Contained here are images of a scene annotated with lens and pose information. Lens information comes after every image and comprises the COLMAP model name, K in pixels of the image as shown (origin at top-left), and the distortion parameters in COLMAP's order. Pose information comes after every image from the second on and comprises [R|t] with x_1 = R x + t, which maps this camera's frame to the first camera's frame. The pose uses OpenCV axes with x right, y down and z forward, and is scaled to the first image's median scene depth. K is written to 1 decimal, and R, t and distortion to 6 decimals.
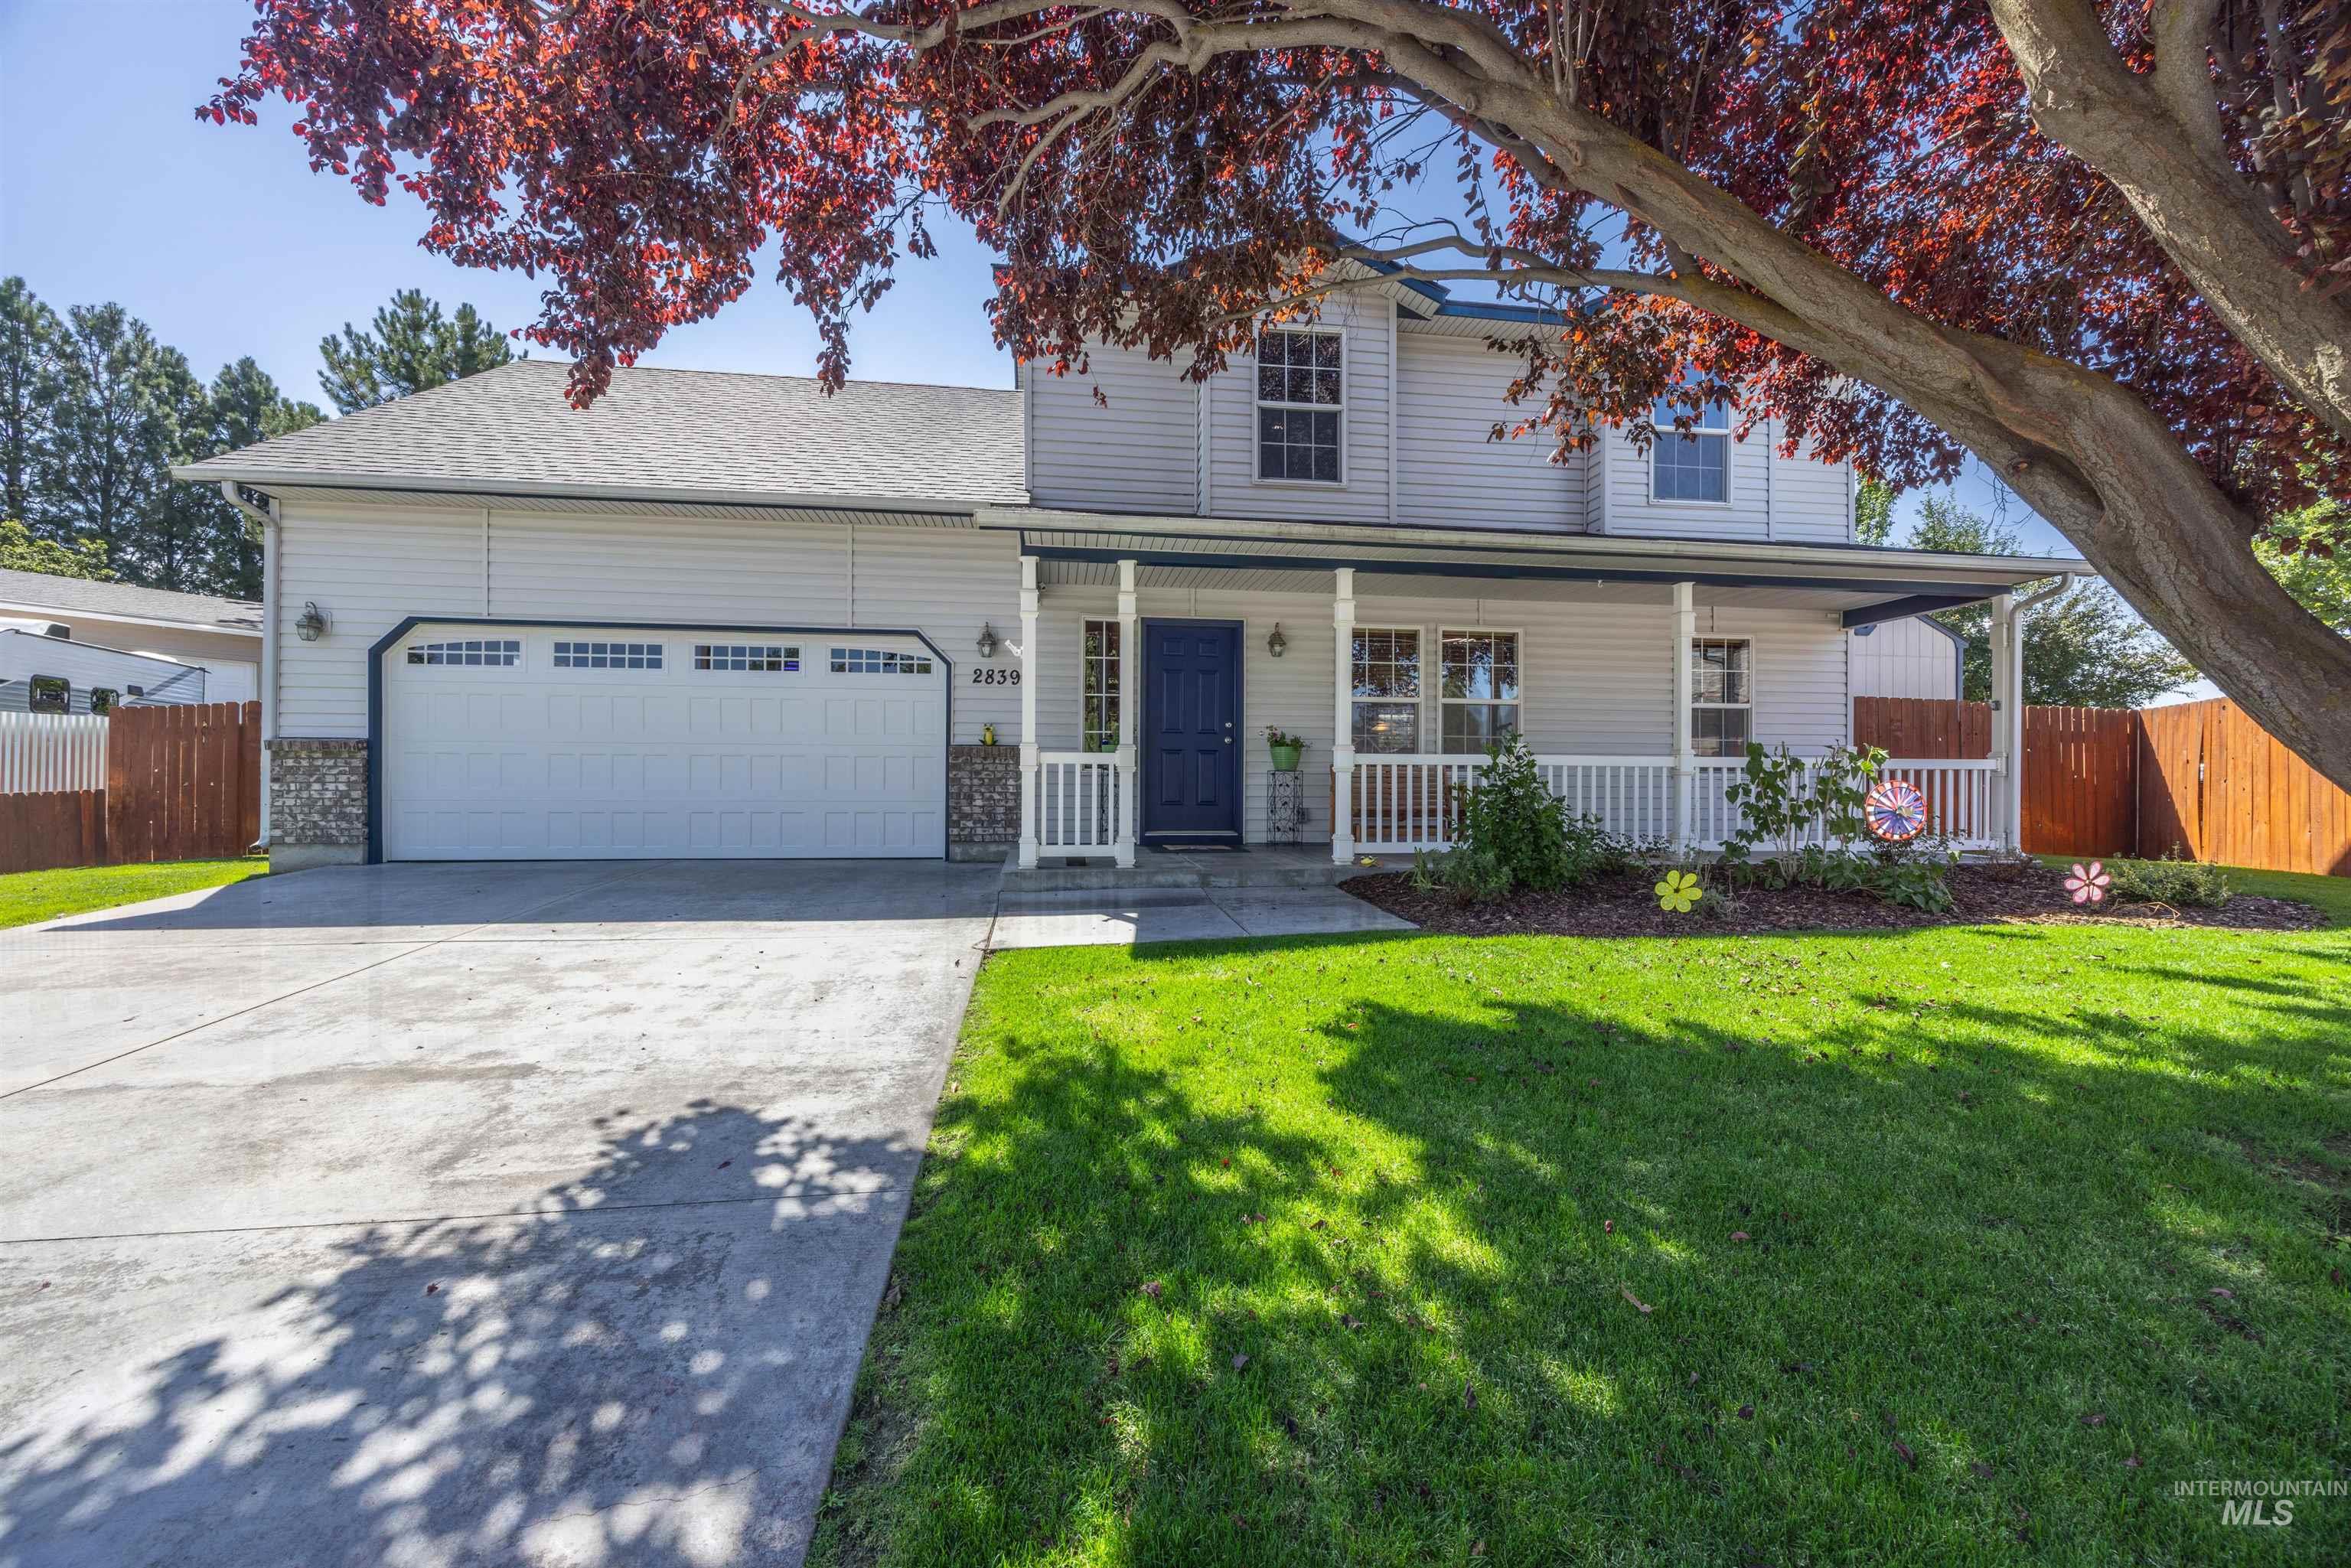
lens RADIAL K [[887.5, 0, 1159.3], [0, 887.5, 787.1], [0, 0, 1]] dist [-0.001205, 0.000078]
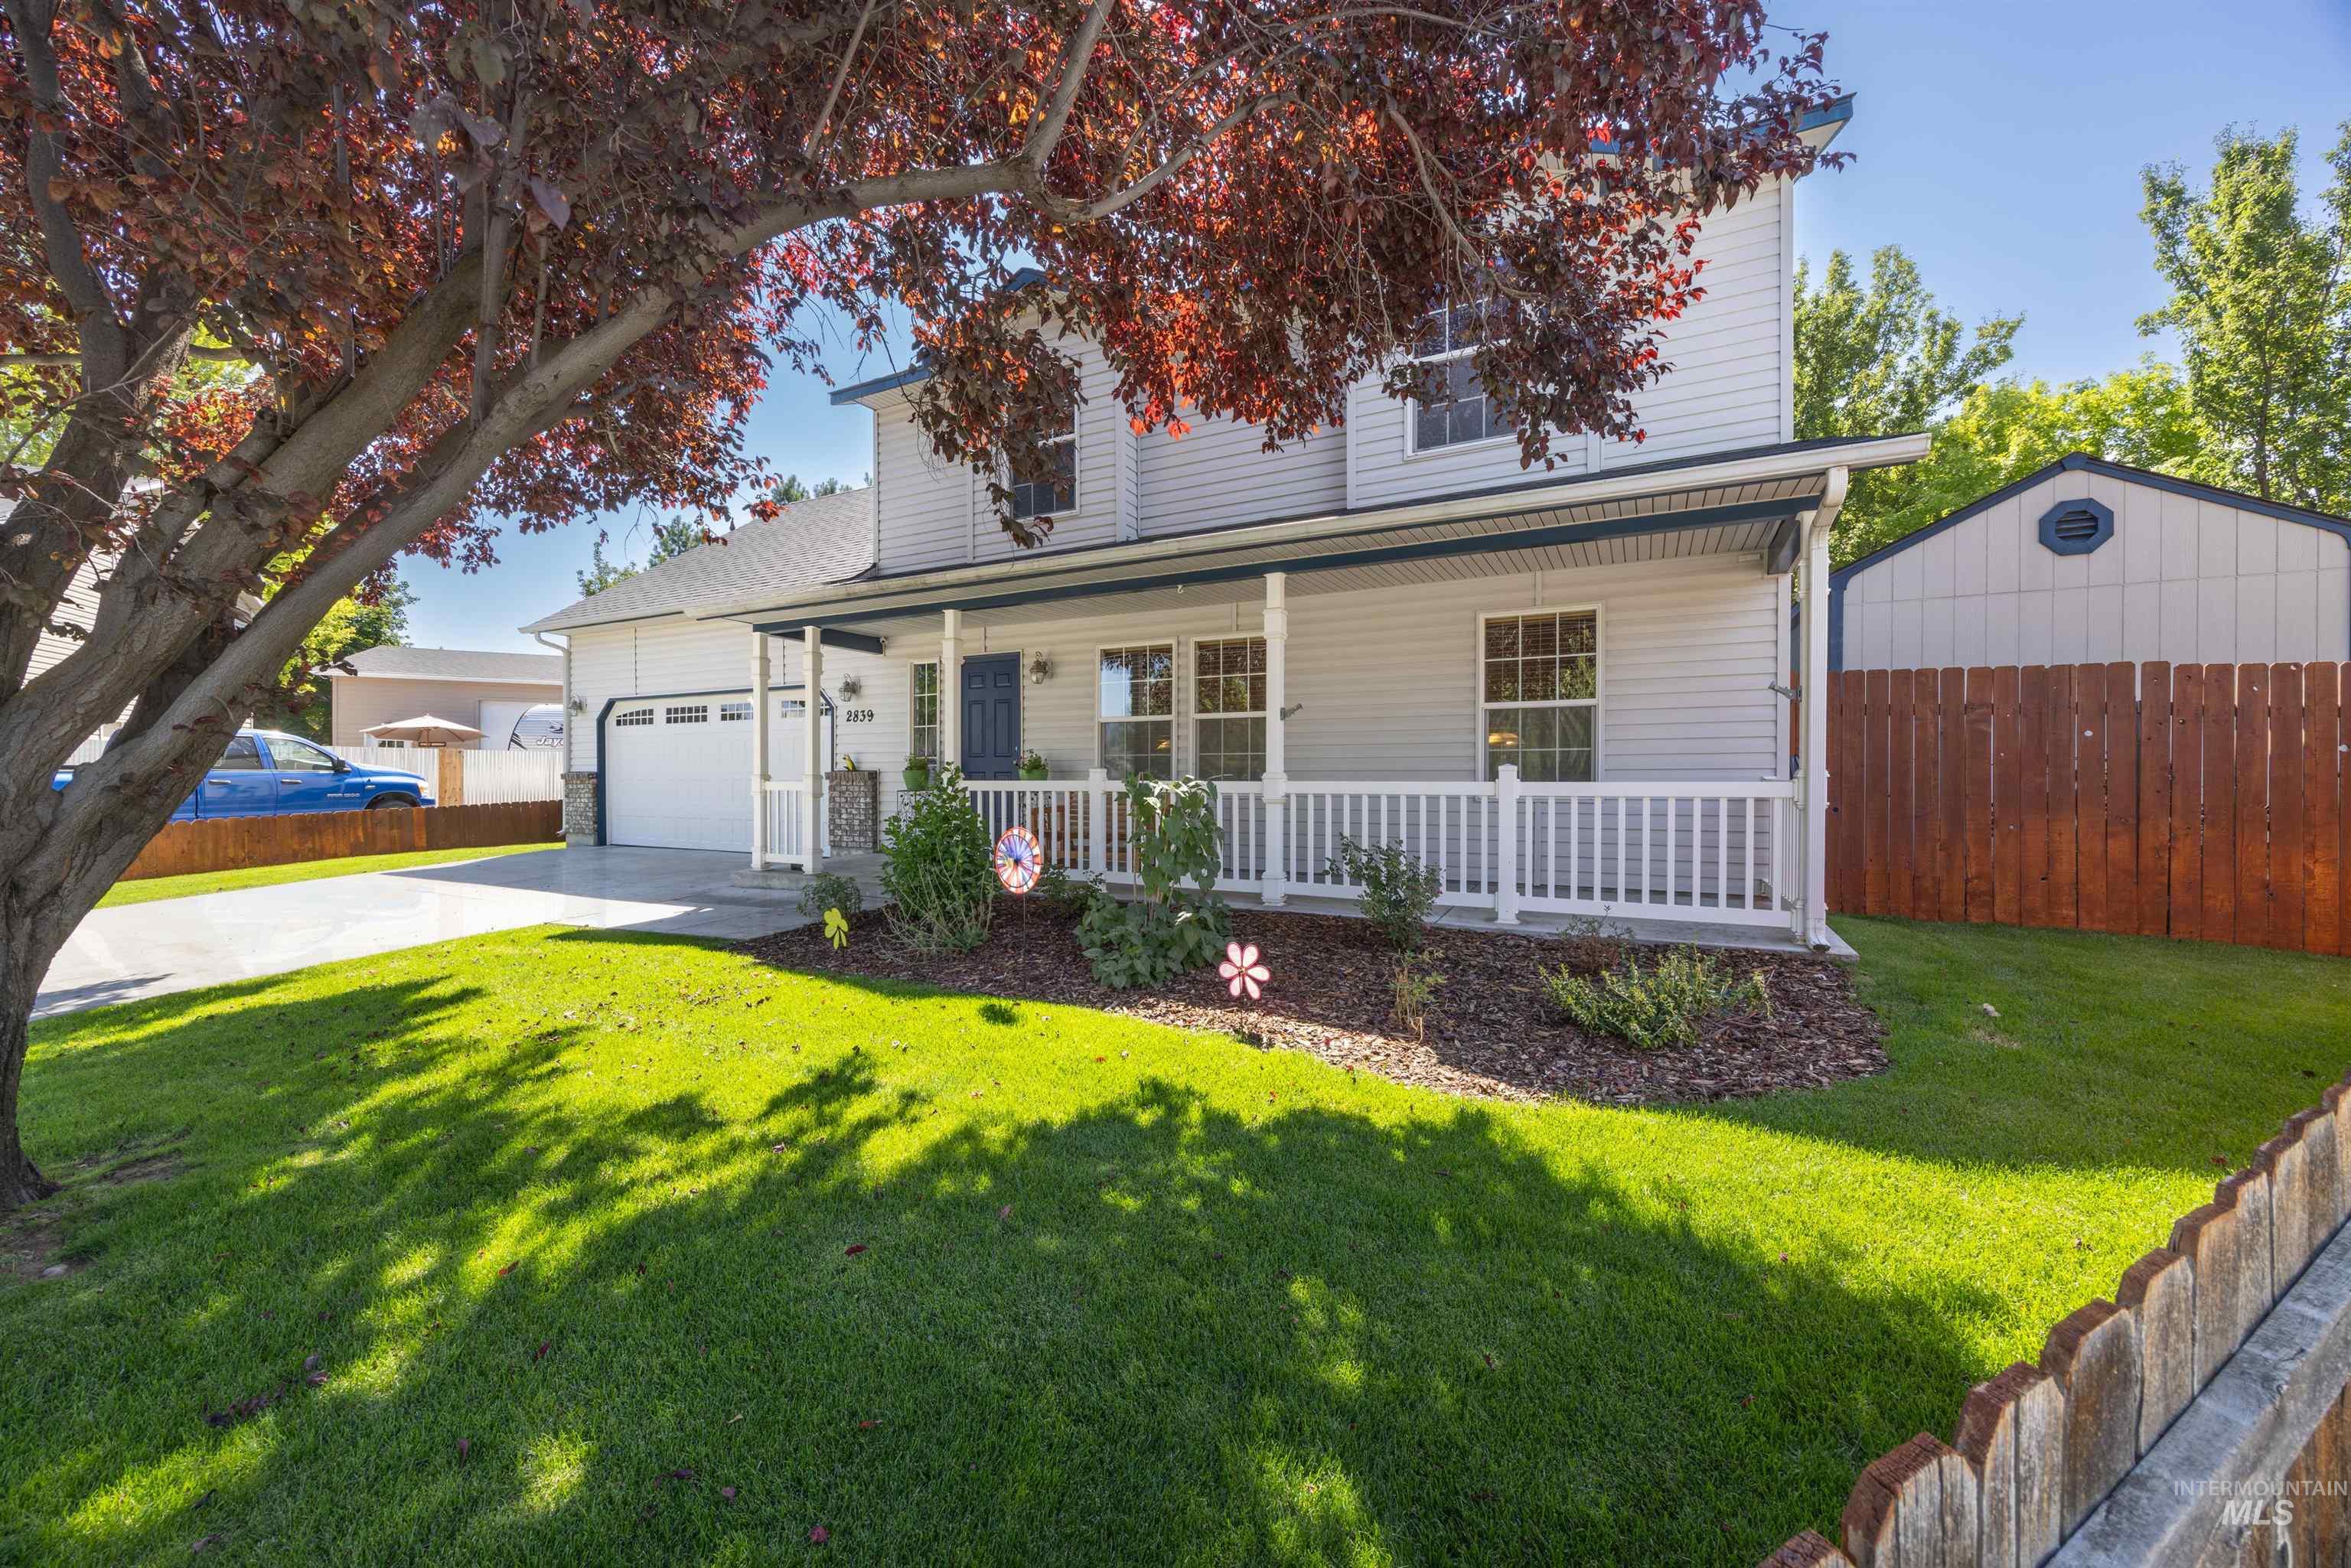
lens RADIAL K [[887.5, 0, 1159.3], [0, 887.5, 787.1], [0, 0, 1]] dist [-0.001205, 0.000078]
pose [[0.809064, 0.000622, -0.587720, 0.926559], [-0.005449, 0.999964, -0.006442, -0.019494], [0.587695, 0.008414, 0.809039, 0.248451]]
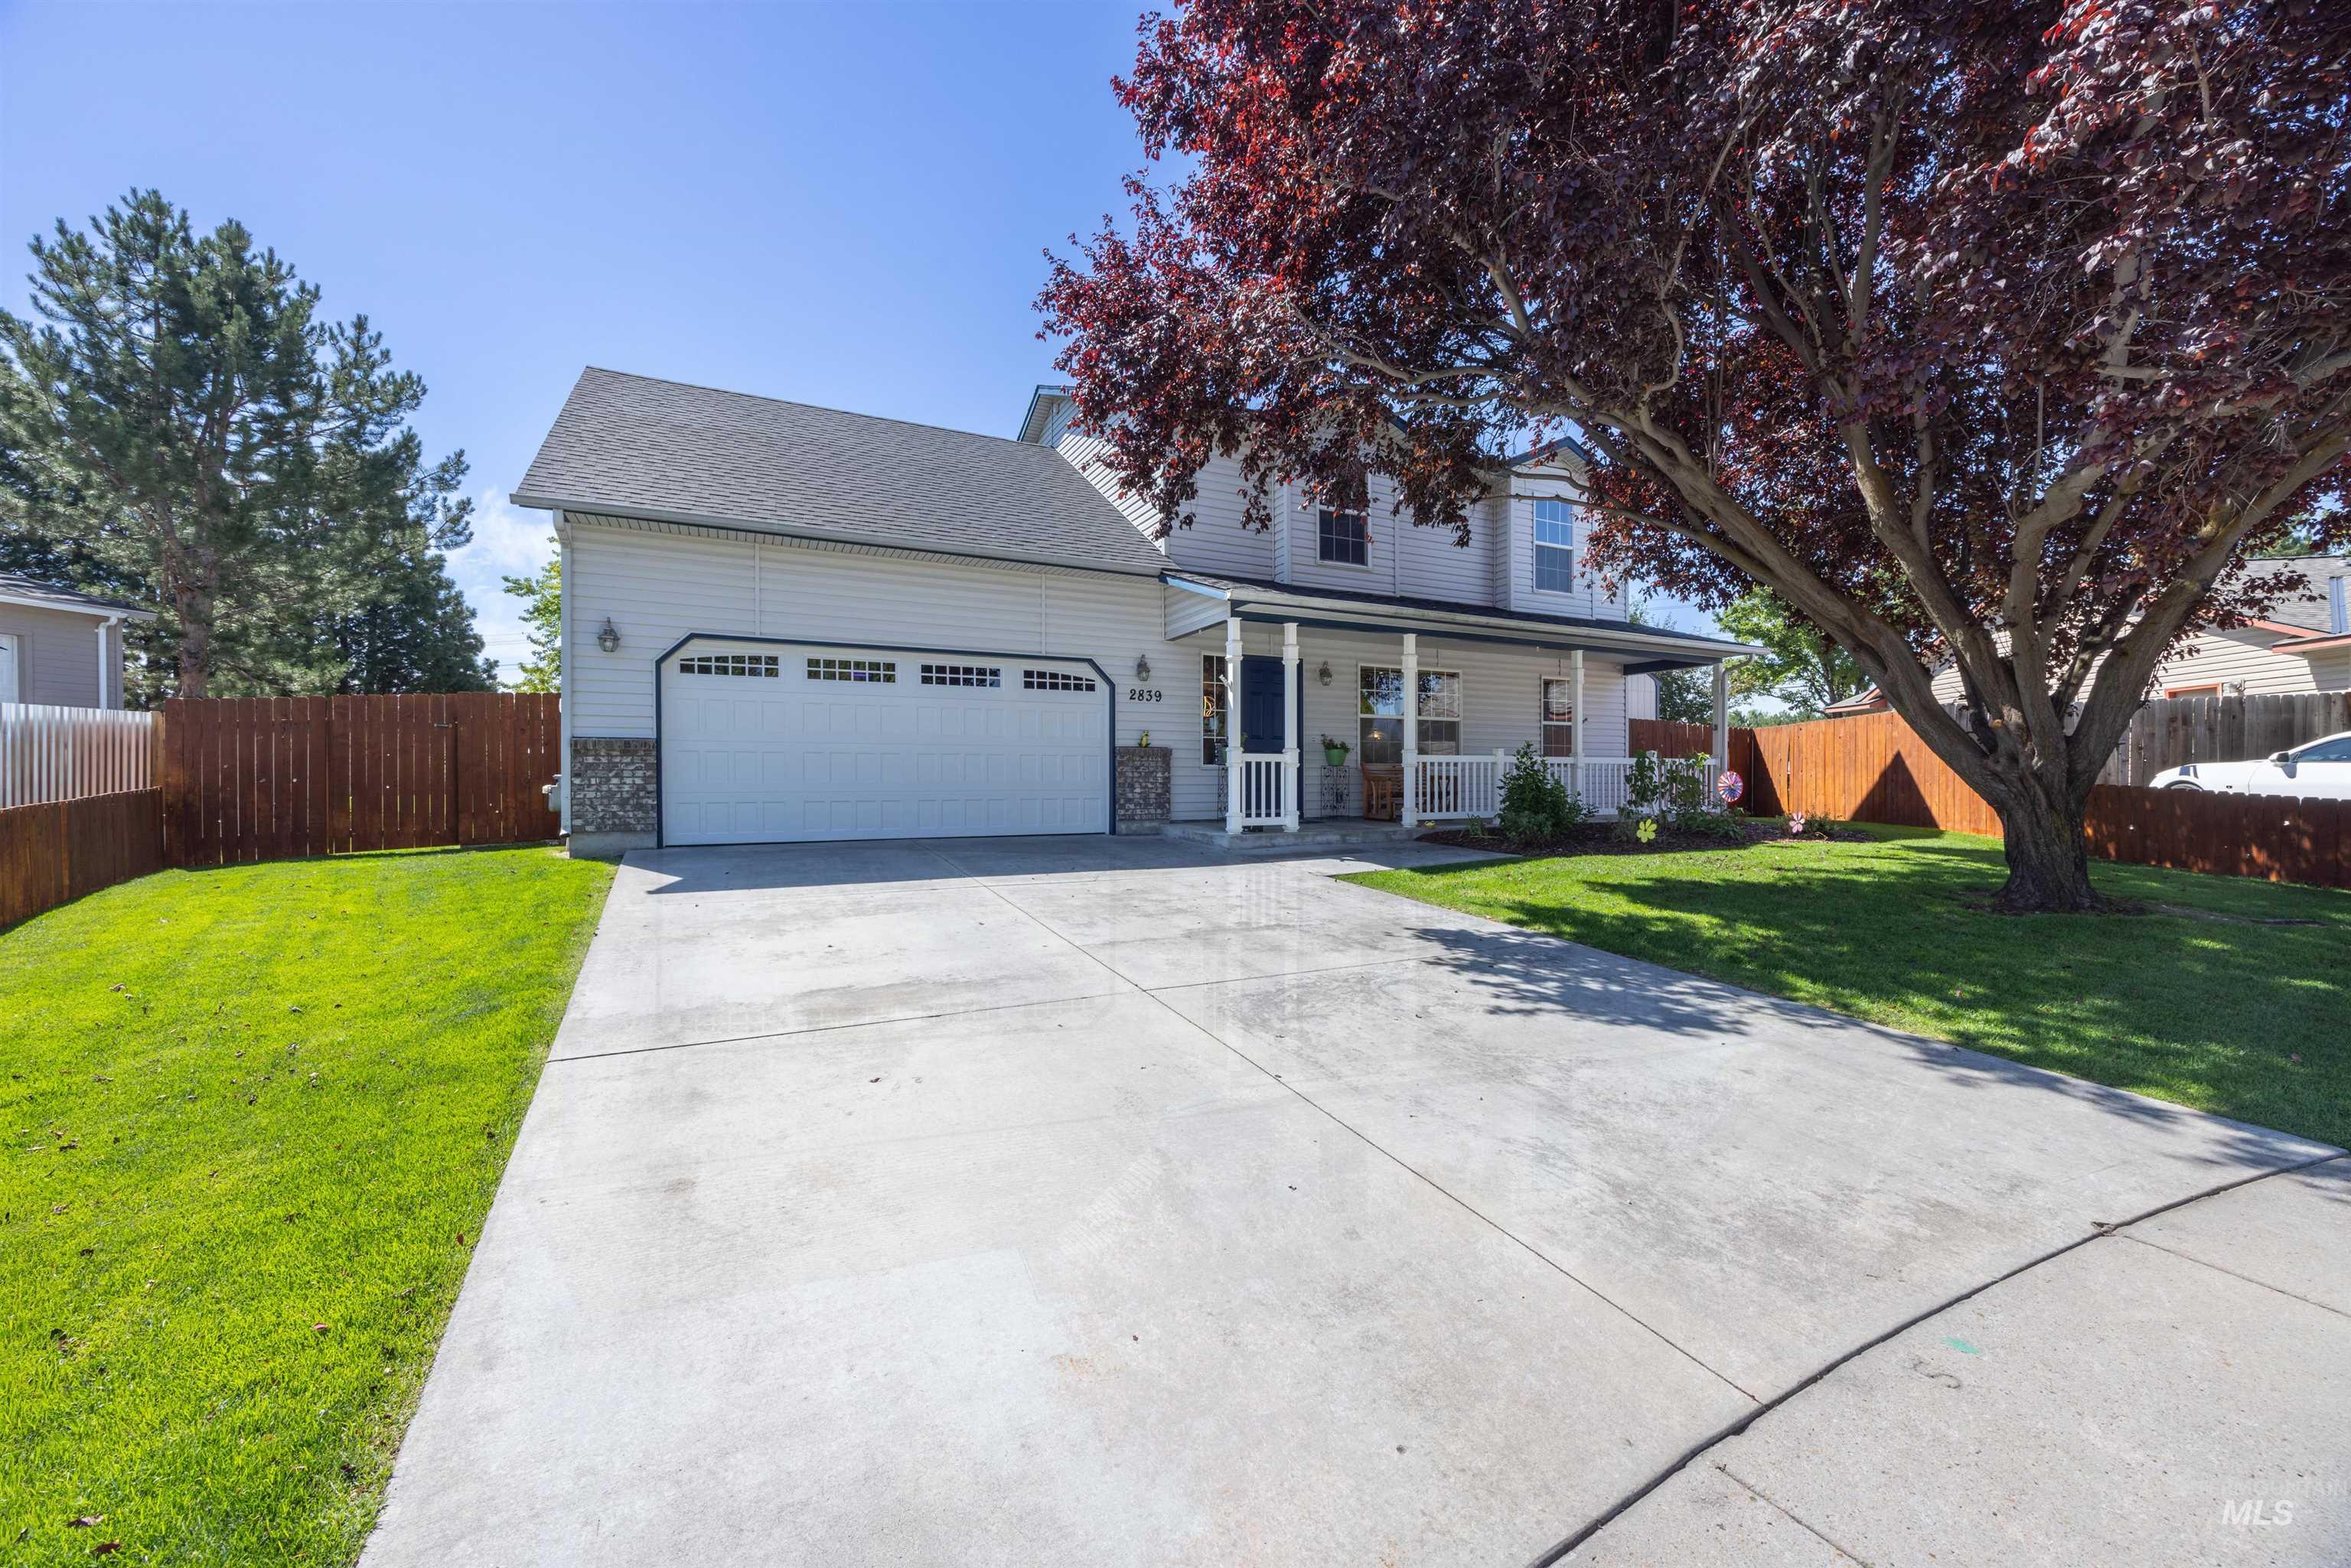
lens RADIAL K [[887.5, 0, 1159.3], [0, 887.5, 787.1], [0, 0, 1]] dist [-0.001205, 0.000078]
pose [[0.947485, -0.008729, 0.319682, -0.612680], [0.006856, 0.999952, 0.006986, 0.003984], [-0.319728, -0.004427, 0.947499, -0.276006]]
